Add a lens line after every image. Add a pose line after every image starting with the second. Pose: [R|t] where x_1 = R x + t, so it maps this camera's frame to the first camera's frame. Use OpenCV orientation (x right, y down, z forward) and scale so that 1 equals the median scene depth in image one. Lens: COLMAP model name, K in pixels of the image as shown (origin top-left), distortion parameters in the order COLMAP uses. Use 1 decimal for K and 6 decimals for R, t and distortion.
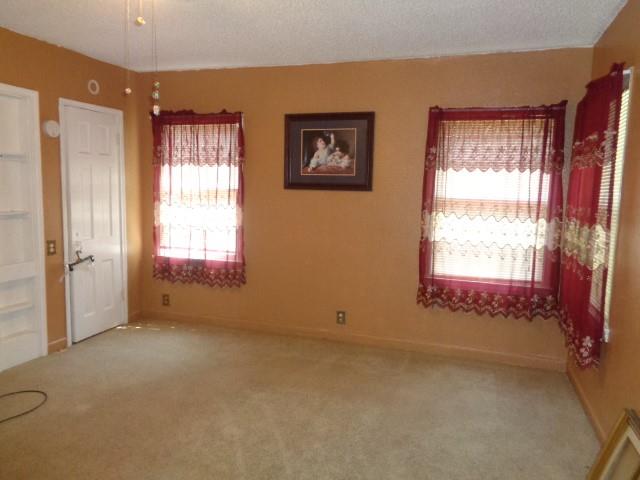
lens RADIAL K [[484.5, 0, 320.0], [0, 484.5, 240.0], [0, 0, 1]] dist [0.007425, 0.000670]
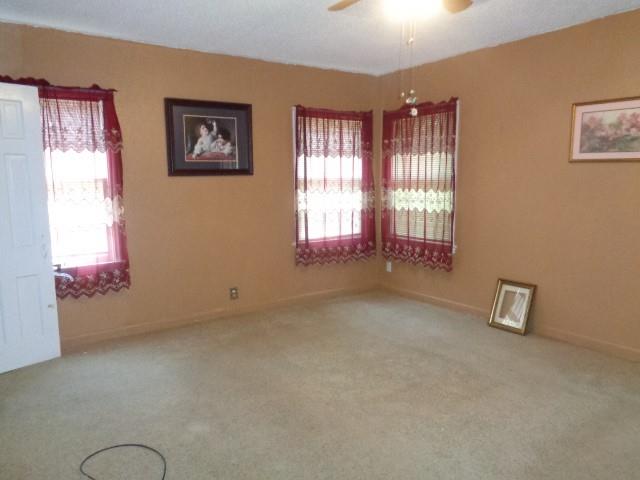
lens RADIAL K [[465.5, 0, 320.0], [0, 465.5, 240.0], [0, 0, 1]] dist [-0.007505, 0.000364]
pose [[0.604330, -0.145284, 0.783376, -0.655683], [0.106923, 0.989128, 0.100958, -0.043729], [-0.789527, 0.022749, 0.613294, 0.213829]]
